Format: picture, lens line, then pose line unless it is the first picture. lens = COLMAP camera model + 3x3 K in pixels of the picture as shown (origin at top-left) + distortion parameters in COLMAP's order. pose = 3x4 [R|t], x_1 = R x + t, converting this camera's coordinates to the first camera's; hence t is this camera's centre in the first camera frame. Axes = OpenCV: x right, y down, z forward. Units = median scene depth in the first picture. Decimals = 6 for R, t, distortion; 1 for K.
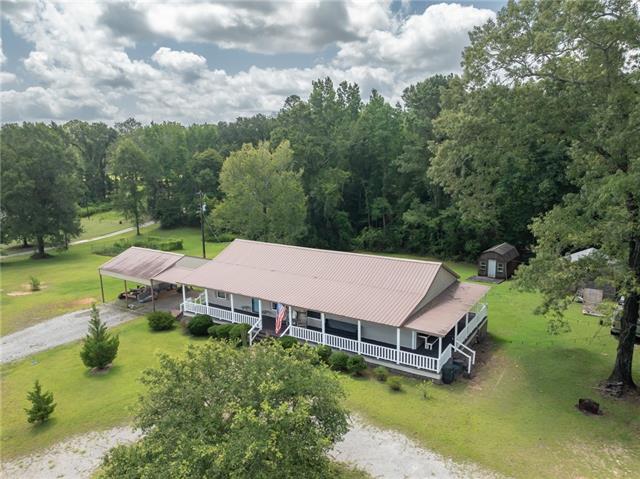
lens RADIAL K [[480.7, 0, 320.0], [0, 480.7, 239.5], [0, 0, 1]] dist [-0.038155, -0.000055]
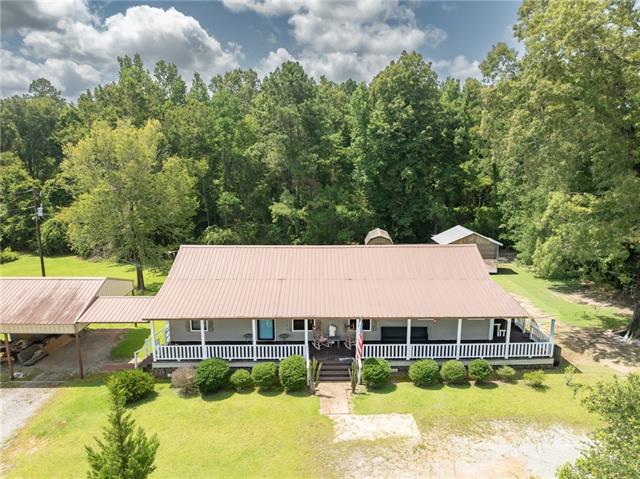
lens RADIAL K [[441.9, 0, 320.0], [0, 441.9, 239.5], [0, 0, 1]] dist [-0.021105, 0.000386]
pose [[0.824286, -0.097767, 0.557669, -0.373184], [0.088810, 0.995112, 0.043188, -0.022598], [-0.559165, 0.013927, 0.828939, 0.320648]]
